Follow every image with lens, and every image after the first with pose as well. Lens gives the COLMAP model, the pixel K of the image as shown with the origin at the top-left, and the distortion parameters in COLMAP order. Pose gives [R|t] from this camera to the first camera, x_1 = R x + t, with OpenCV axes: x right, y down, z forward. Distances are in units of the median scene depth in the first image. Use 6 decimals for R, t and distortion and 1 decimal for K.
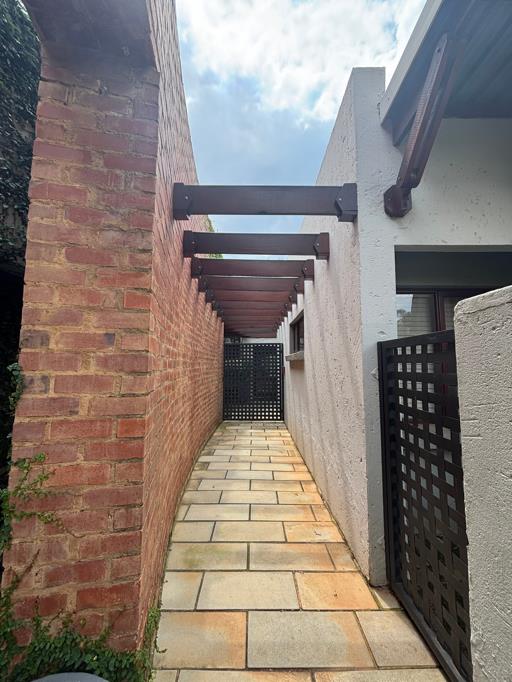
lens RADIAL K [[282.9, 0, 256.0], [0, 282.9, 341.0], [0, 0, 1]] dist [0.002209, 0.000216]
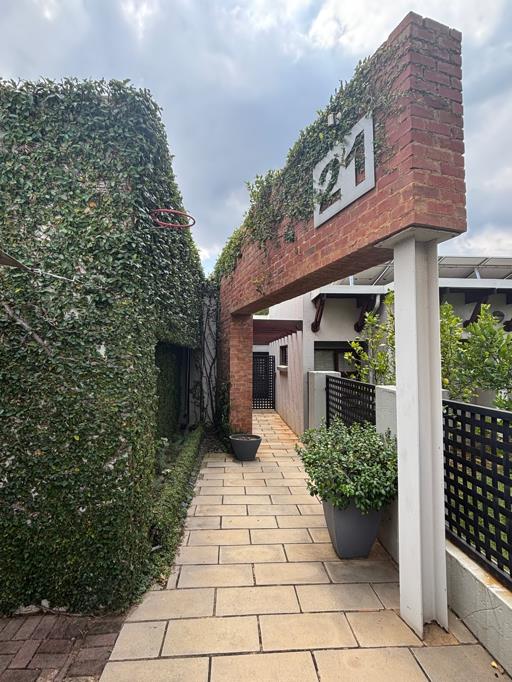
lens RADIAL K [[336.5, 0, 256.0], [0, 336.5, 341.0], [0, 0, 1]] dist [0.000651, -0.000092]
pose [[0.998380, 0.003905, 0.056770, -0.236474], [-0.005490, 0.999599, 0.027791, -0.277475], [-0.056638, -0.028058, 0.998000, -1.725381]]
